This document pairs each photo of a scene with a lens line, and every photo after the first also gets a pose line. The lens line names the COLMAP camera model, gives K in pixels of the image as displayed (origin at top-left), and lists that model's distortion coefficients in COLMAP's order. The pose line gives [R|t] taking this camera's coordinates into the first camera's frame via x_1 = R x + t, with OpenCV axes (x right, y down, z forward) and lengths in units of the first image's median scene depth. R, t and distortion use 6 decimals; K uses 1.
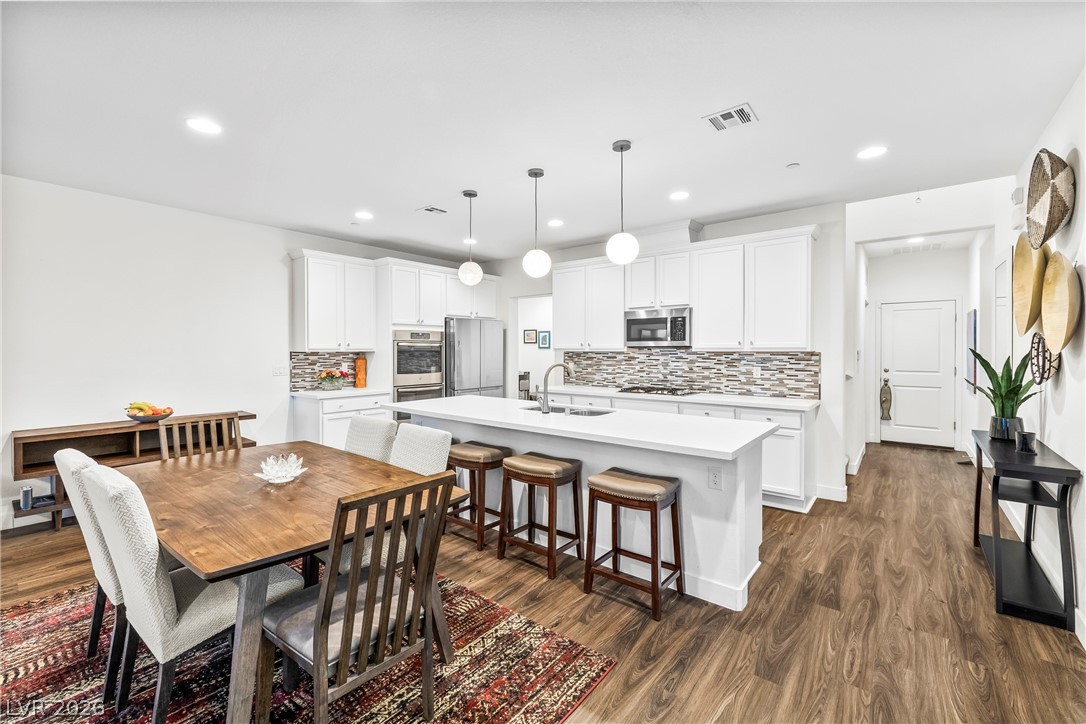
lens RADIAL K [[455.9, 0, 541.0], [0, 455.9, 350.0], [0, 0, 1]] dist [0.000789, 0.000312]
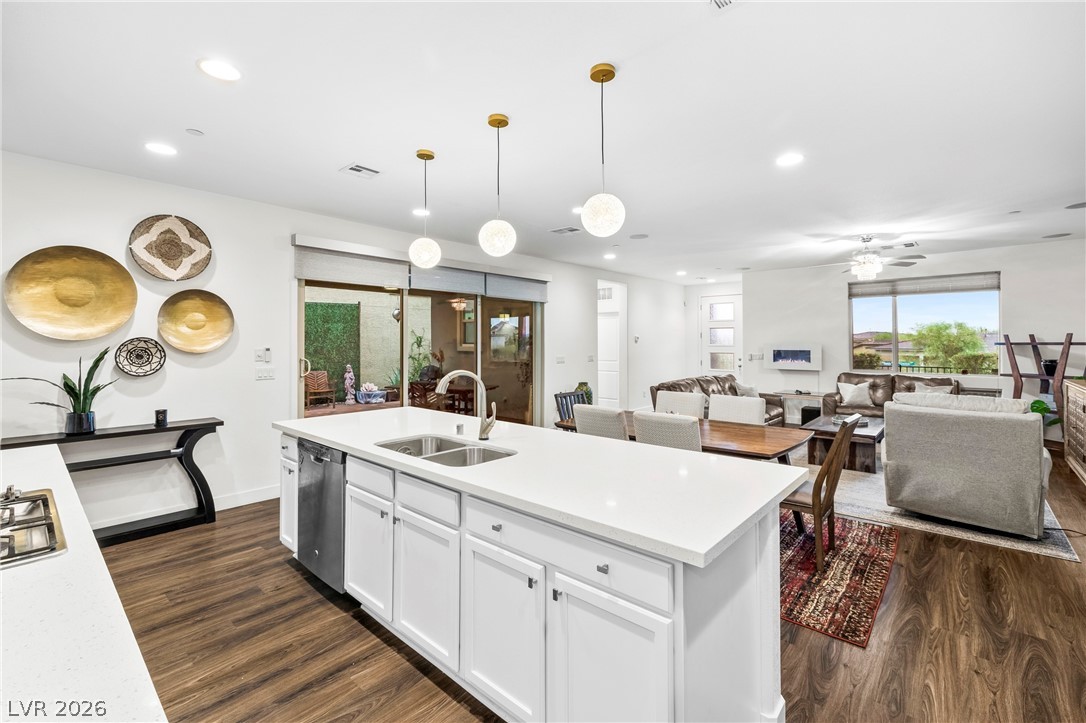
lens RADIAL K [[469.4, 0, 536.8], [0, 469.4, 339.2], [0, 0, 1]] dist [0.001525, 0.000233]
pose [[-0.998061, 0.005325, 0.062020, -0.084949], [0.004903, 0.999964, -0.006958, -0.009594], [-0.062055, -0.006641, -0.998051, 1.234130]]
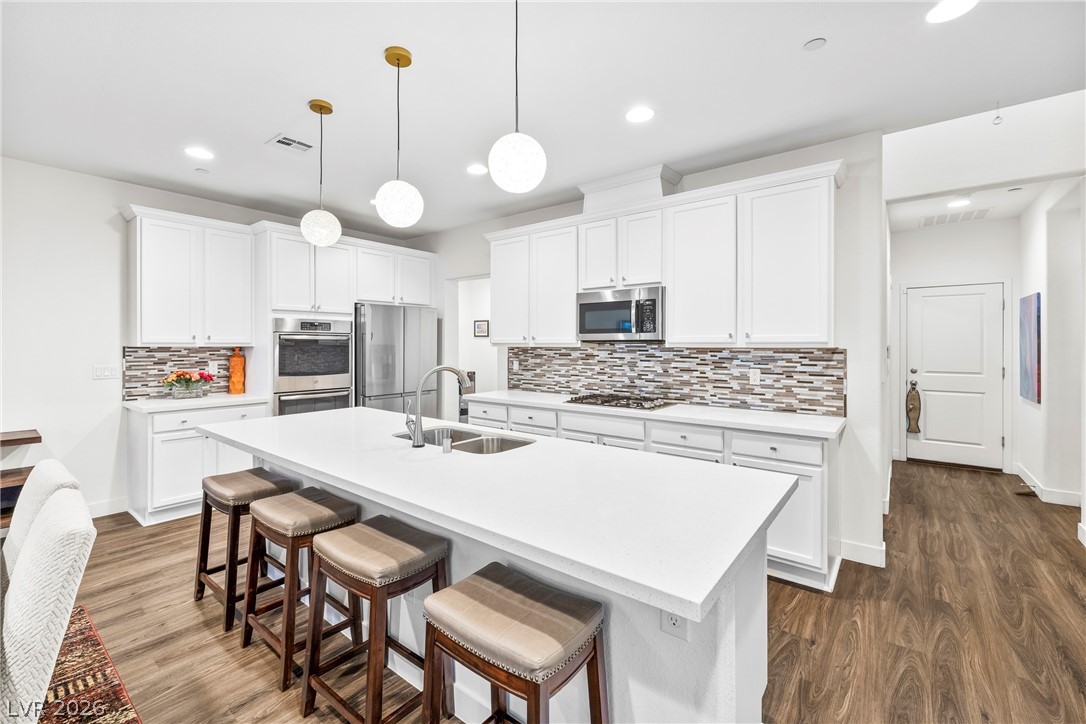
lens RADIAL K [[459.6, 0, 537.7], [0, 459.6, 342.3], [0, 0, 1]] dist [0.000196, -0.000019]
pose [[0.999975, 0.001899, 0.006799, 0.119637], [-0.001860, 0.999982, -0.005708, -0.000372], [-0.006810, 0.005695, 0.999961, 0.263107]]
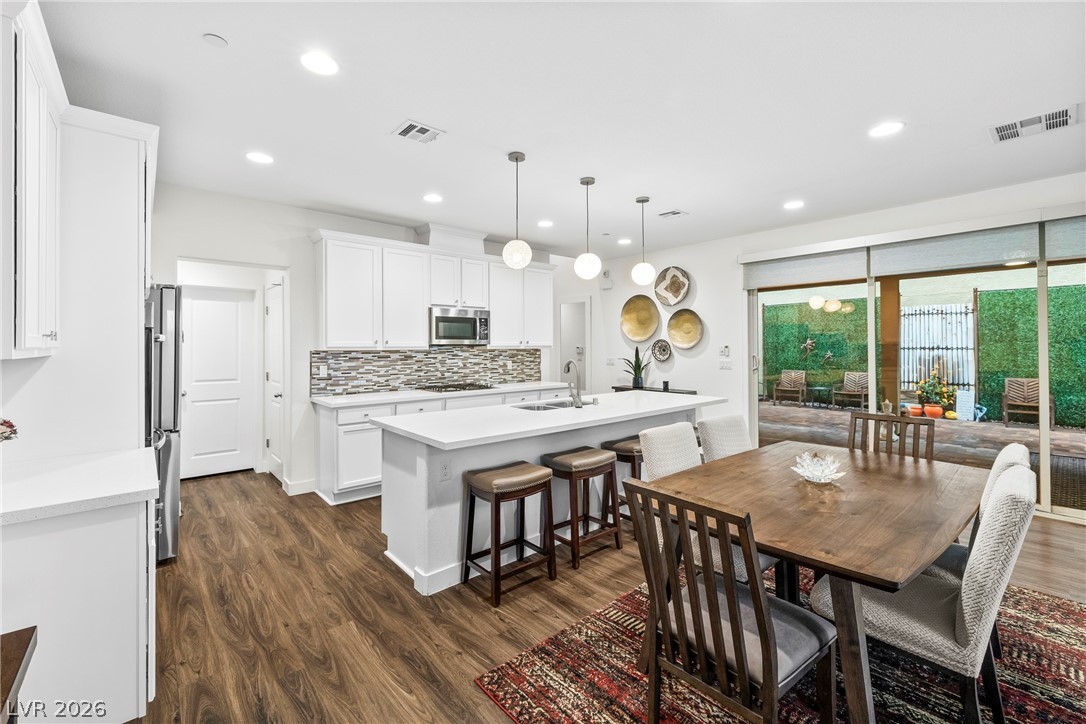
lens RADIAL K [[456.3, 0, 541.6], [0, 456.3, 343.9], [0, 0, 1]] dist [-0.000694, 0.000080]
pose [[0.178414, 0.005852, 0.983938, -0.742070], [0.005944, 0.999958, -0.007025, -0.001045], [-0.983937, 0.007102, 0.178372, 0.637276]]
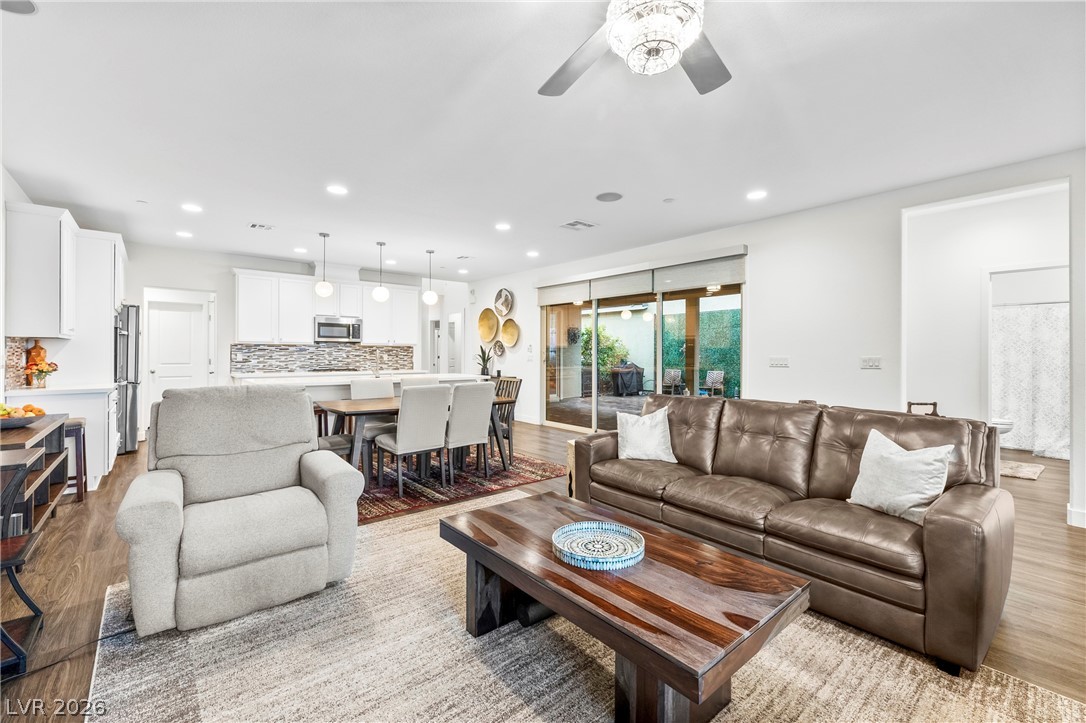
lens RADIAL K [[455.9, 0, 541.0], [0, 455.9, 349.5], [0, 0, 1]] dist [0.000789, 0.000312]
pose [[0.192061, 0.009270, 0.981339, -1.146076], [-0.003303, 0.999956, -0.008799, 0.030383], [-0.981377, -0.001551, 0.192083, 0.025137]]
